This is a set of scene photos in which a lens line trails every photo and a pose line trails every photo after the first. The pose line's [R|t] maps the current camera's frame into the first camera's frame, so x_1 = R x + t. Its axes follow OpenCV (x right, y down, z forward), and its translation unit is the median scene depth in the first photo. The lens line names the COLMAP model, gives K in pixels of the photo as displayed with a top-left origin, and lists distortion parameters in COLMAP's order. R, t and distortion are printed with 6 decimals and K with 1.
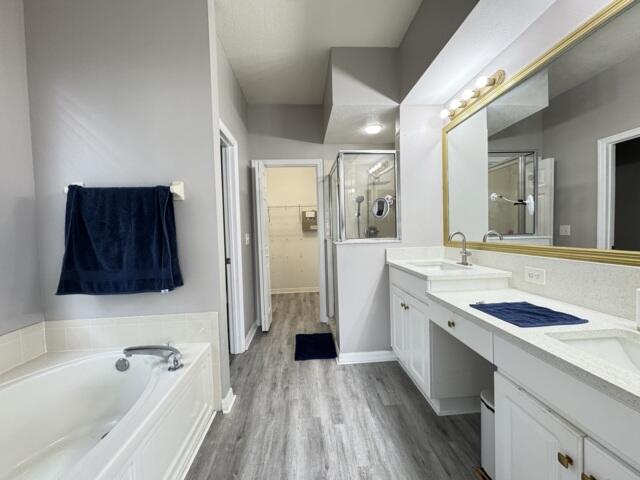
lens RADIAL K [[255.6, 0, 320.4], [0, 255.6, 239.3], [0, 0, 1]] dist [-0.001660, 0.000053]
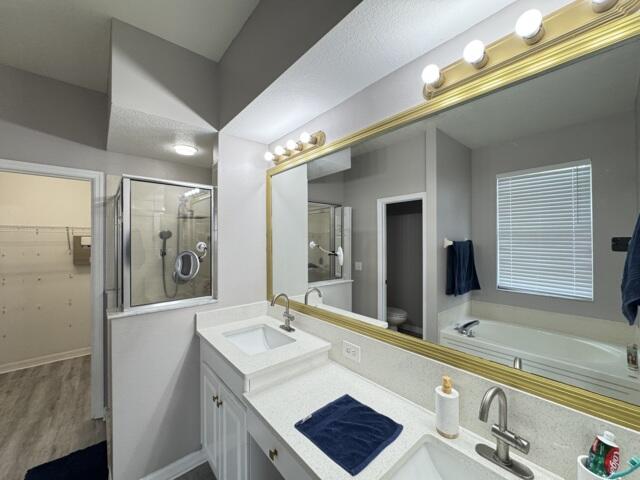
lens RADIAL K [[255.6, 0, 318.2], [0, 255.6, 239.5], [0, 0, 1]] dist [-0.001660, 0.000053]
pose [[0.801246, 0.028024, 0.597679, 0.087120], [-0.000136, 0.998911, -0.046655, -0.143316], [-0.598335, 0.037301, 0.800377, 0.169775]]
